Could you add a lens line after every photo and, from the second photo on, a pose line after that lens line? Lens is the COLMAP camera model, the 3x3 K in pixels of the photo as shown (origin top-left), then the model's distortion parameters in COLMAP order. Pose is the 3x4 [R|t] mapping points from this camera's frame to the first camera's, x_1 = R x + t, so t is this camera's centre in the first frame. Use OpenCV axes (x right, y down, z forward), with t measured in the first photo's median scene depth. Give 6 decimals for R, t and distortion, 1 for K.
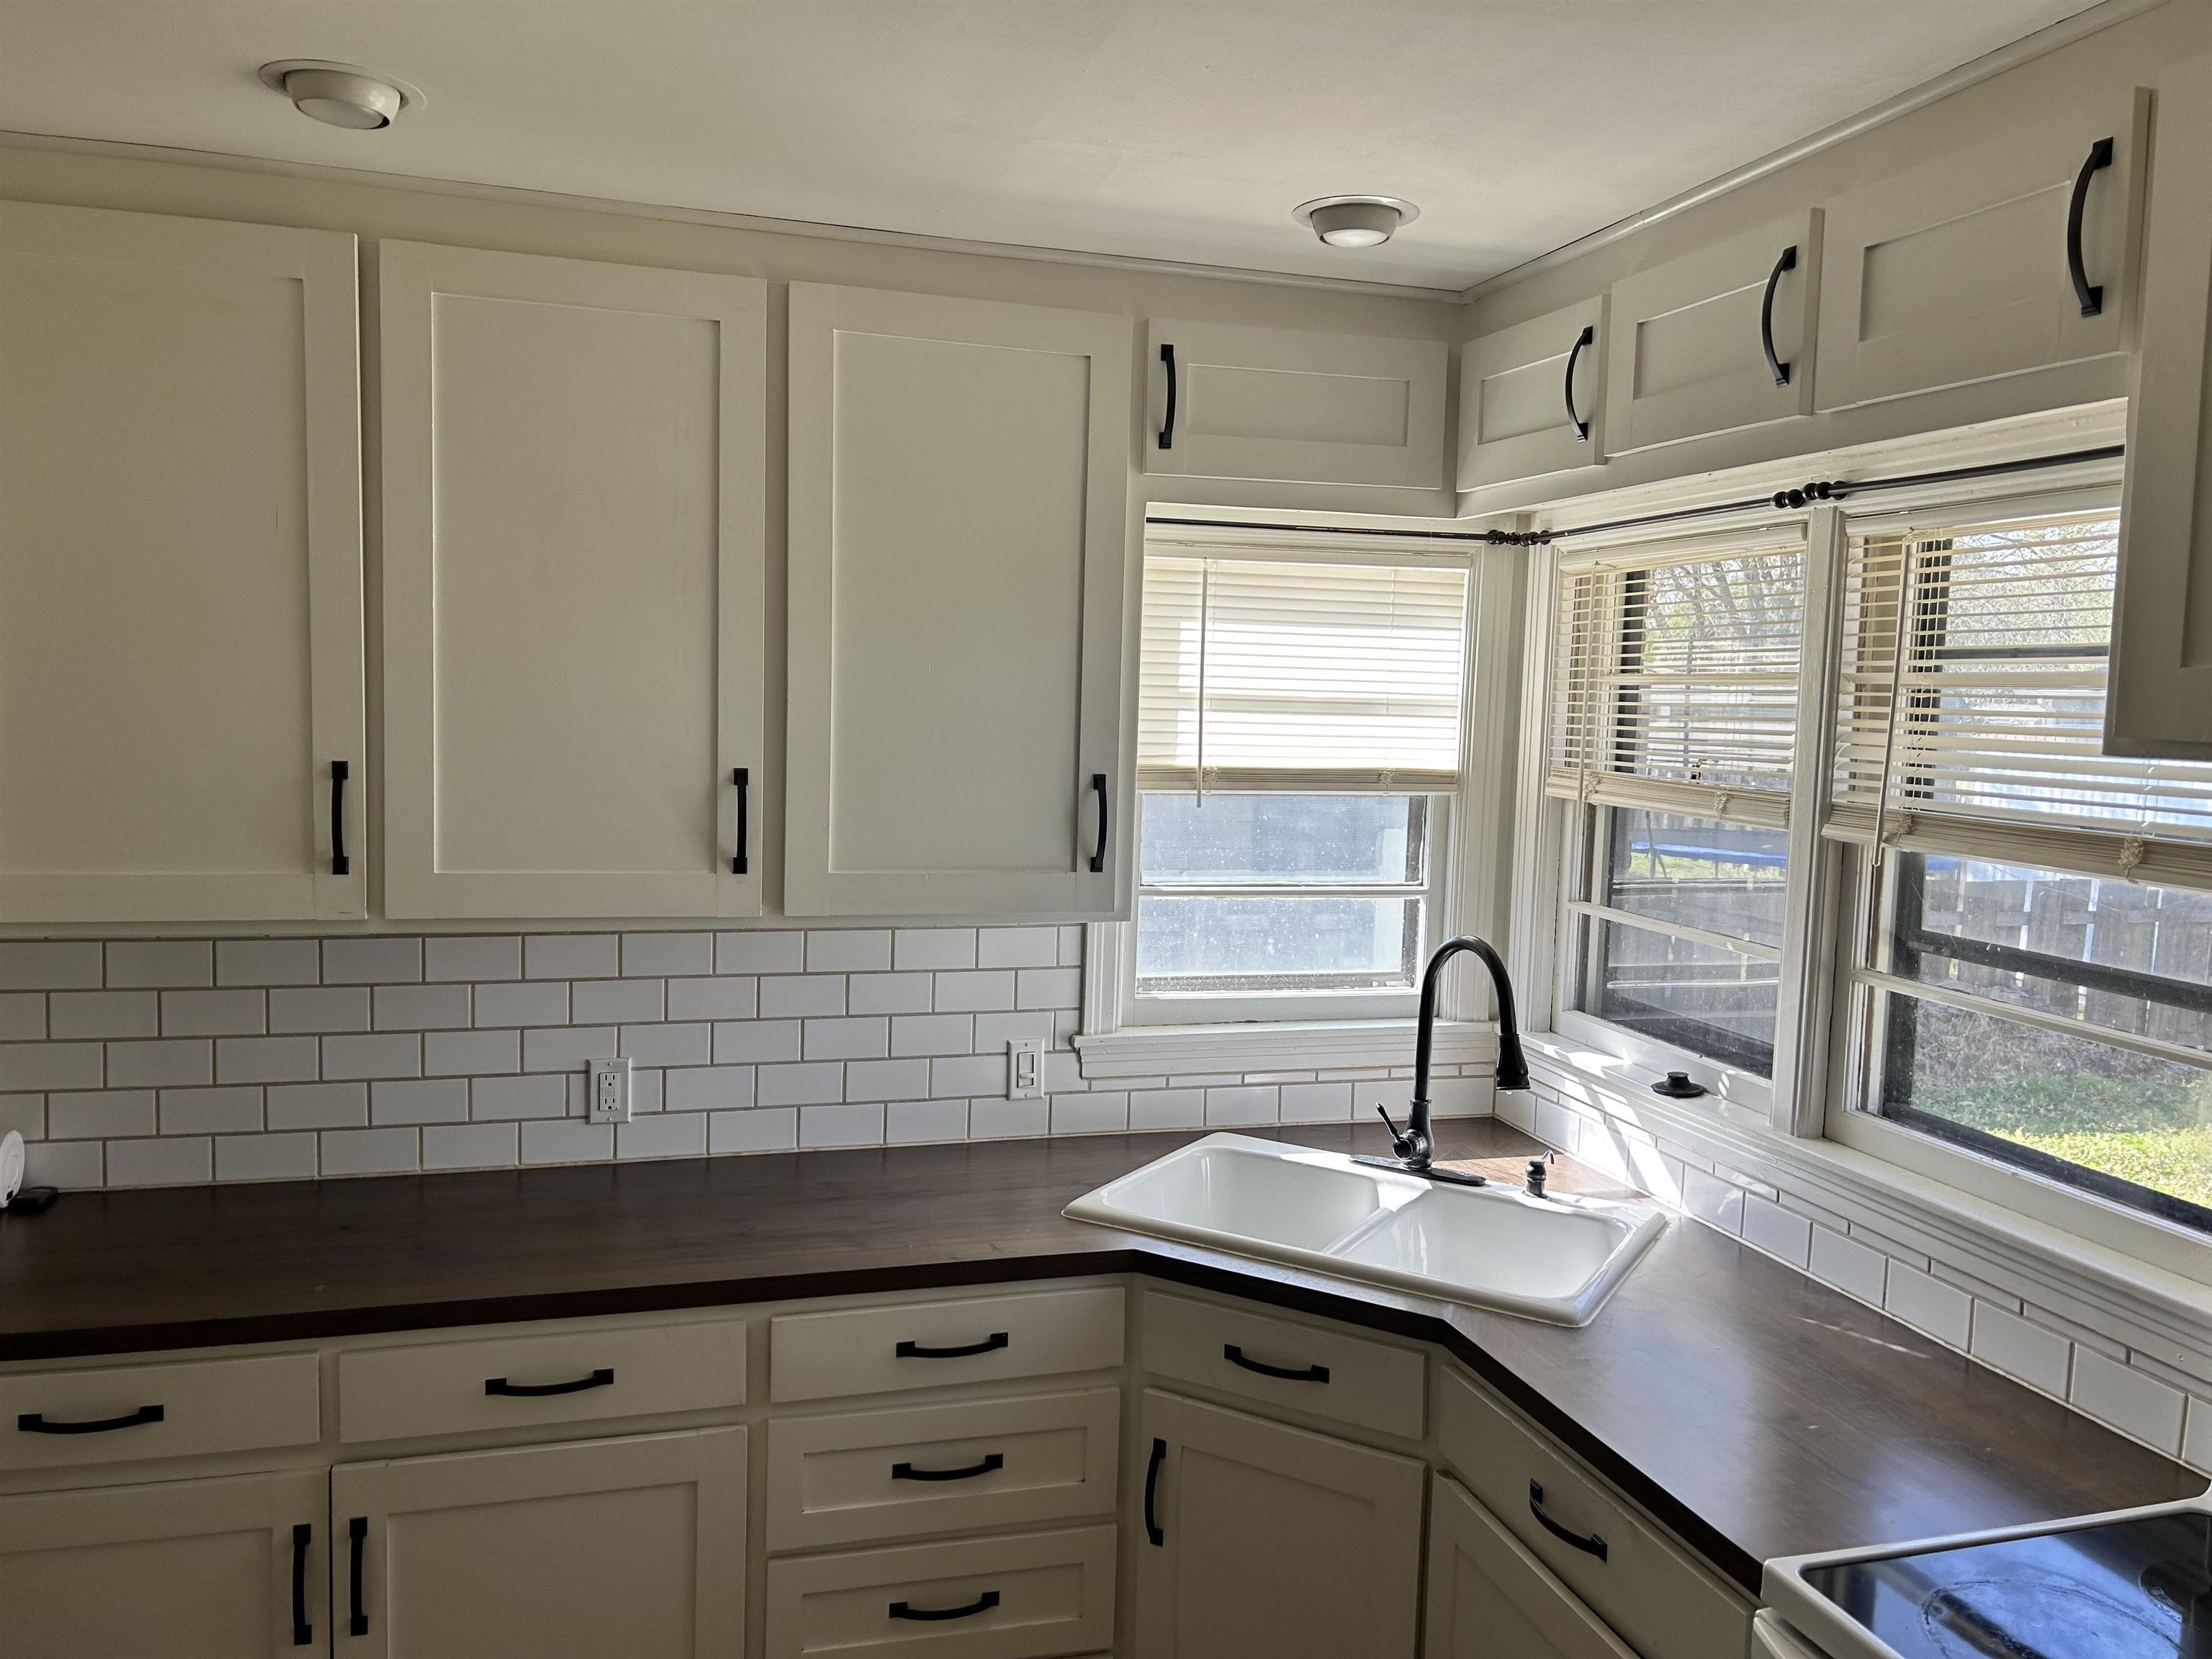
lens RADIAL K [[1670.5, 0, 1165.6], [0, 1670.5, 834.1], [0, 0, 1]] dist [0.050324, -0.056178]
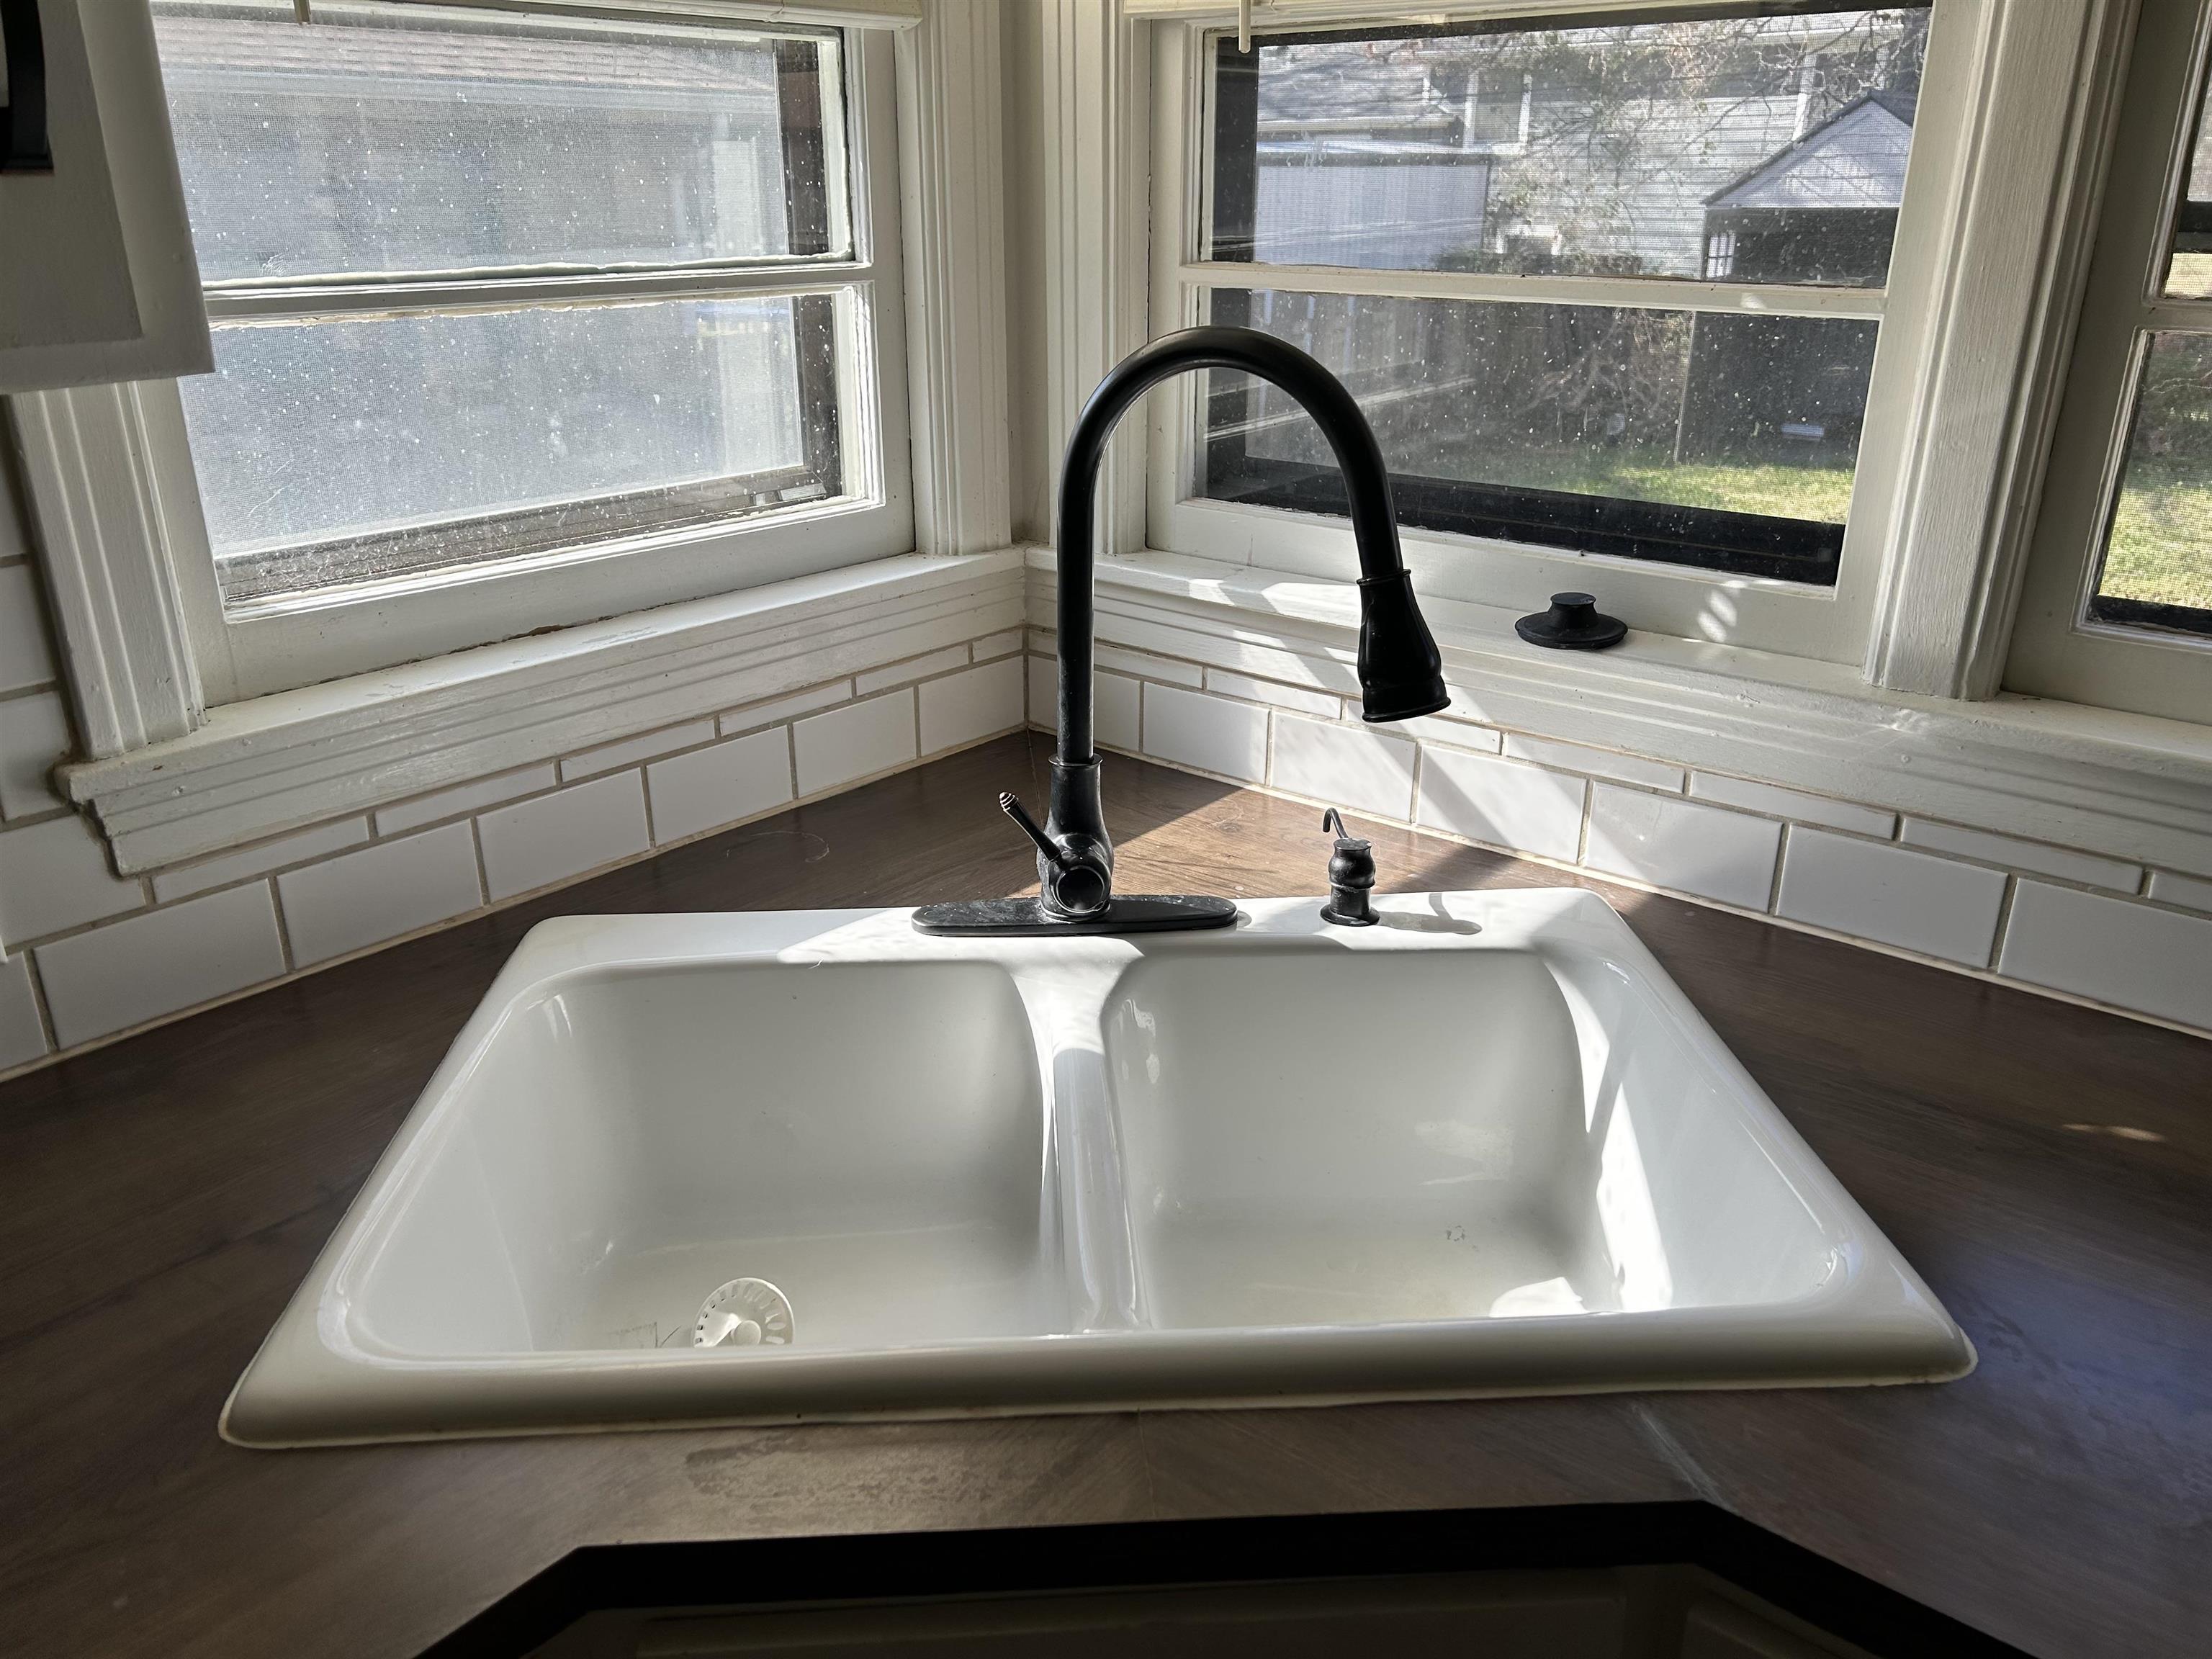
lens RADIAL K [[1670.5, 0, 1110.3], [0, 1670.5, 842.0], [0, 0, 1]] dist [0.050324, -0.056178]
pose [[0.848225, -0.228100, 0.478001, -0.046203], [0.077231, 0.946130, 0.314442, 0.050231], [-0.523976, -0.229801, 0.820147, 0.677431]]
